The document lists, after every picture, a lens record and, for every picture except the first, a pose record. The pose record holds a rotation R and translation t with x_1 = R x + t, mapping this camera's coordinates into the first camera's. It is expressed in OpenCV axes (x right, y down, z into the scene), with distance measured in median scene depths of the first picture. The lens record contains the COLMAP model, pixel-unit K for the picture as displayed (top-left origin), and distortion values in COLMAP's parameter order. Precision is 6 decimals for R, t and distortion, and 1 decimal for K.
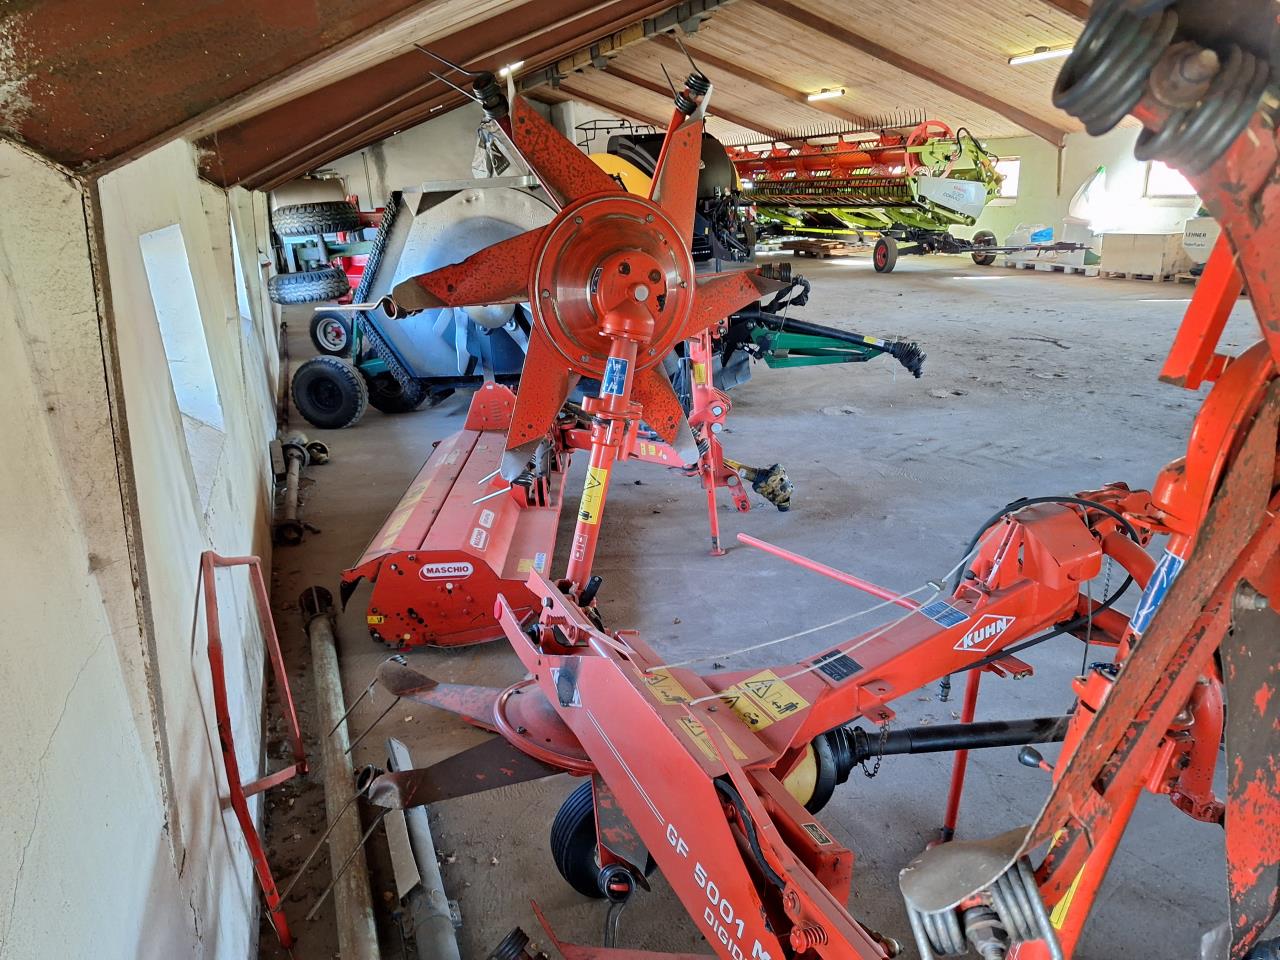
lens RADIAL K [[837.6, 0, 639.2], [0, 837.6, 475.3], [0, 0, 1]] dist [-0.005844, -0.003800]
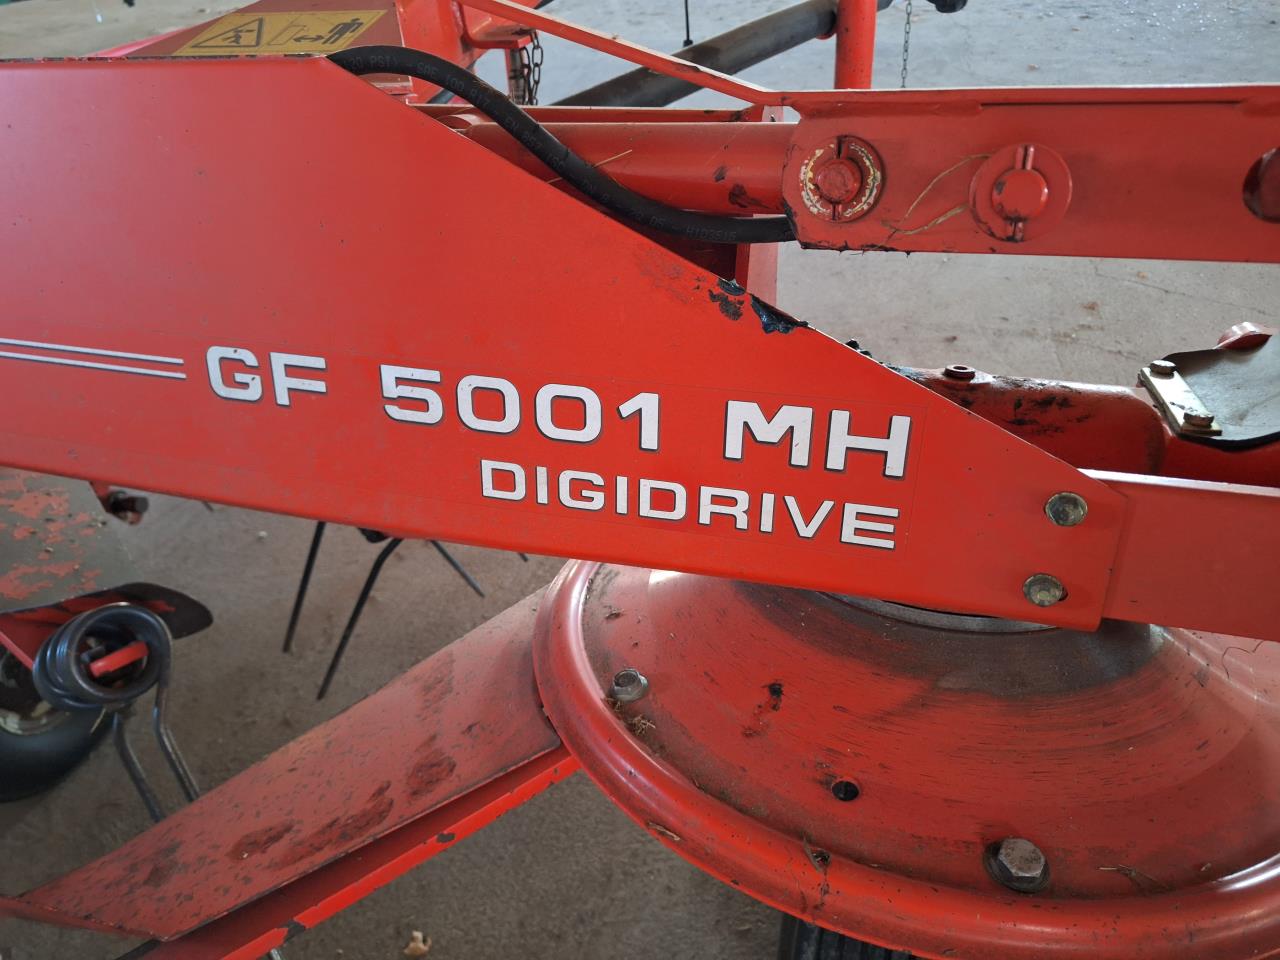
lens RADIAL K [[837.6, 0, 643.2], [0, 837.6, 479.5], [0, 0, 1]] dist [-0.005844, -0.003800]
pose [[0.653838, -0.440689, 0.615052, -0.063006], [0.246792, 0.892634, 0.377223, 0.365650], [-0.715255, -0.094853, 0.692397, 0.645864]]
